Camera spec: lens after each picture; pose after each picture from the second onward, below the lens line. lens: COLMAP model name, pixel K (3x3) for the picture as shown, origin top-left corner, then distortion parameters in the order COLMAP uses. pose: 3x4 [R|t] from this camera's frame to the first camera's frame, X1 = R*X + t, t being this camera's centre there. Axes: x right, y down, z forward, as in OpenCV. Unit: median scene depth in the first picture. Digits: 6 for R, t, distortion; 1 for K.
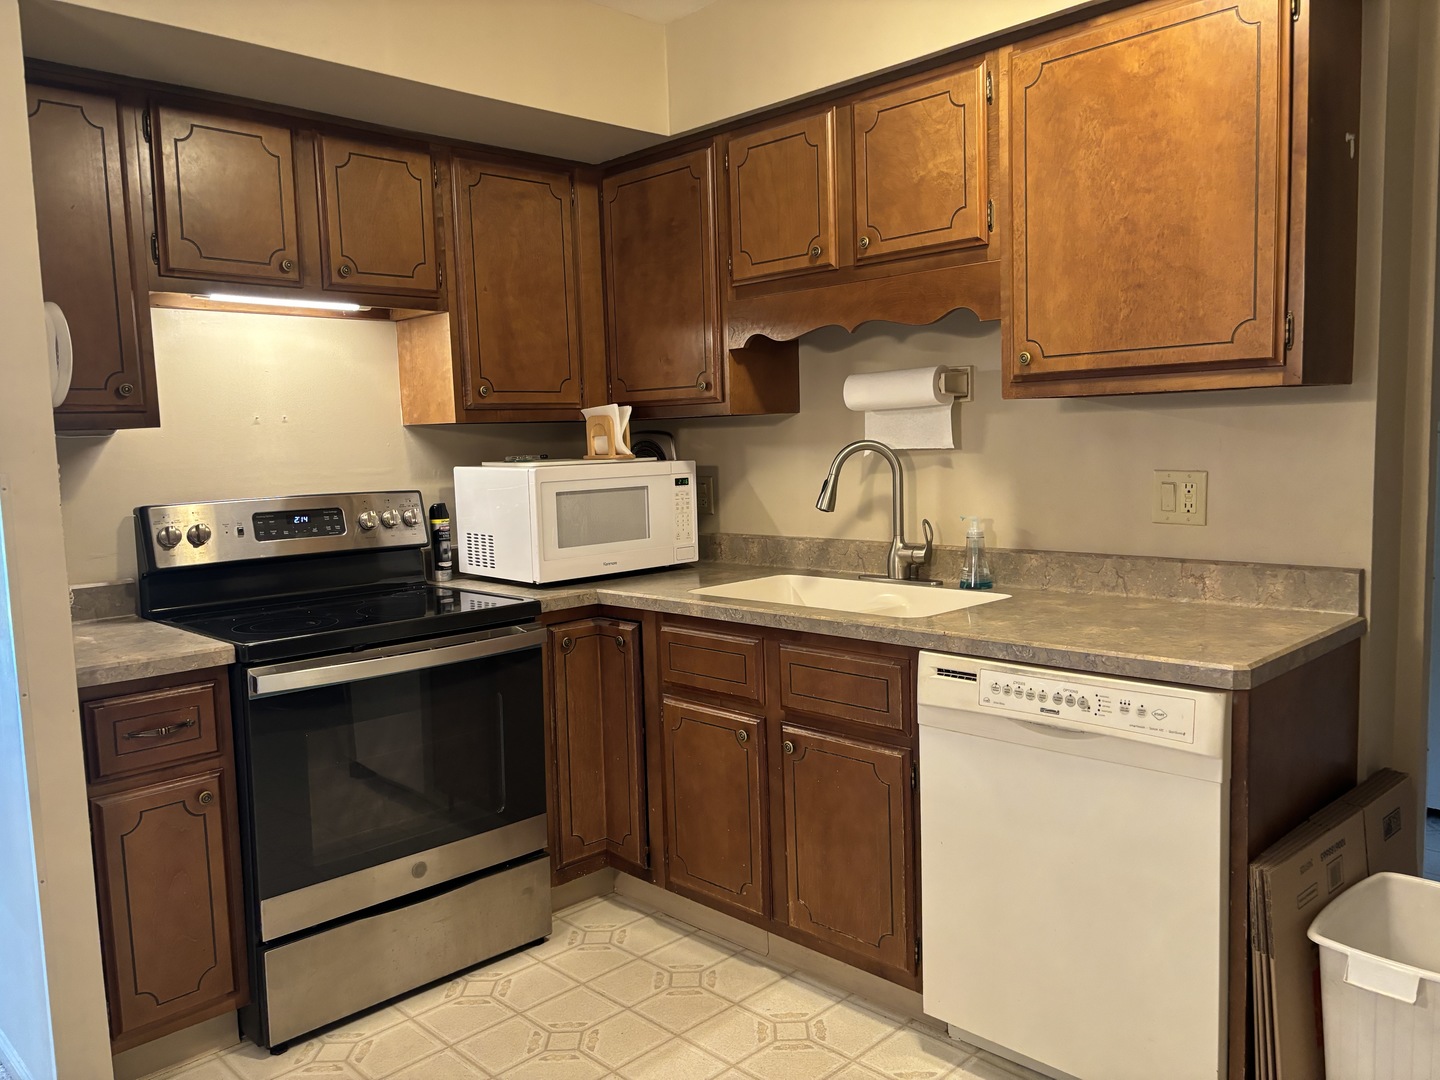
lens RADIAL K [[1084.7, 0, 719.3], [0, 1084.7, 538.3], [0, 0, 1]] dist [0.050072, -0.053663]
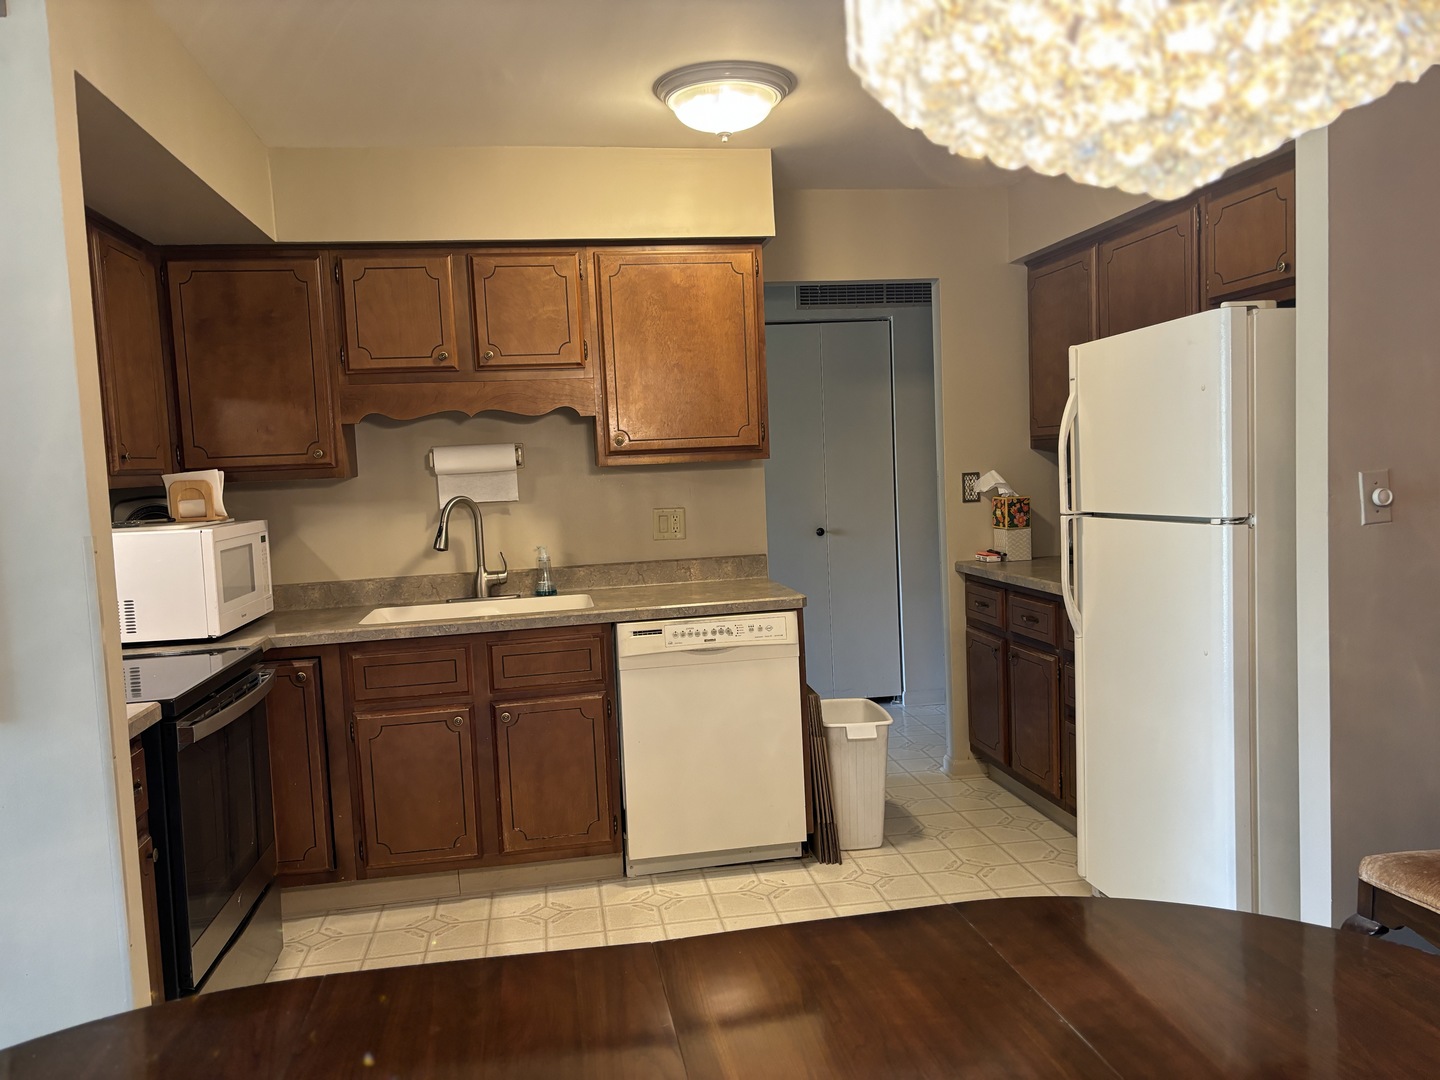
lens RADIAL K [[1084.7, 0, 724.4], [0, 1084.7, 537.3], [0, 0, 1]] dist [0.050072, -0.053663]
pose [[0.579752, -0.053694, 0.813022, -0.845686], [0.107021, 0.994200, -0.010655, 0.010423], [-0.807734, 0.093187, 0.582136, -0.043661]]
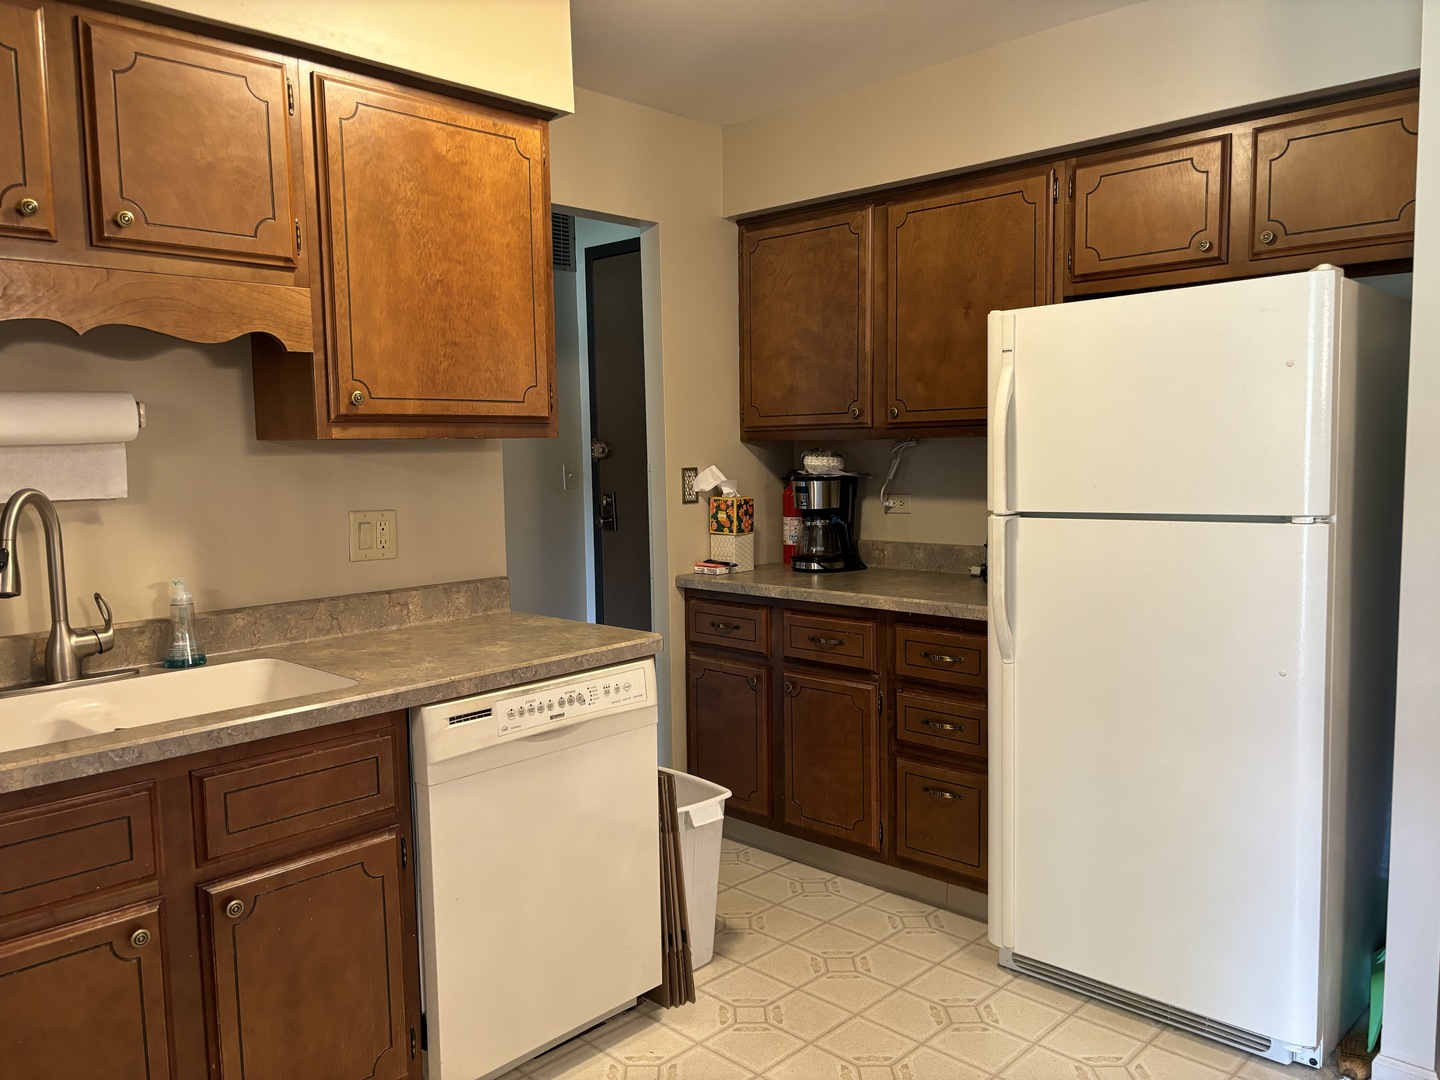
lens RADIAL K [[1084.7, 0, 721.9], [0, 1084.7, 547.8], [0, 0, 1]] dist [0.050072, -0.053663]
pose [[-0.019336, -0.064031, 0.997761, -0.626750], [0.114922, 0.991190, 0.065837, -0.053436], [-0.993186, 0.115938, -0.011807, 0.631431]]
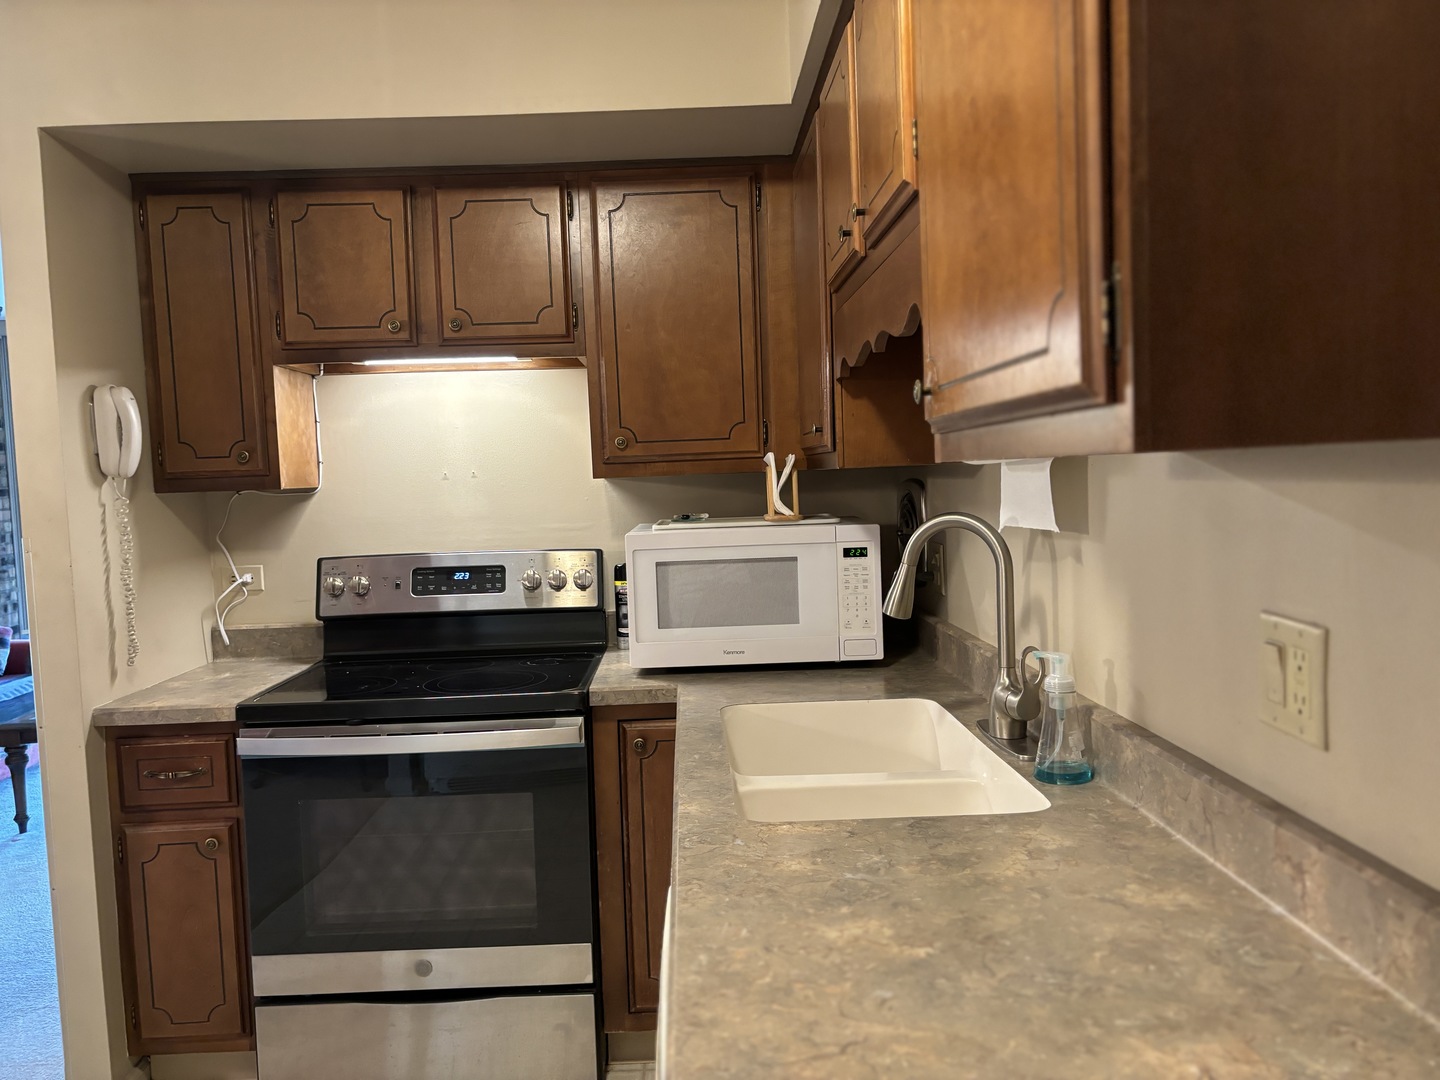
lens RADIAL K [[1084.7, 0, 722.0], [0, 1084.7, 544.4], [0, 0, 1]] dist [0.050072, -0.053663]
pose [[0.735000, 0.047051, -0.676433, 0.516696], [-0.051745, 0.998573, 0.013234, -0.079601], [0.676090, 0.025275, 0.736385, 0.476327]]
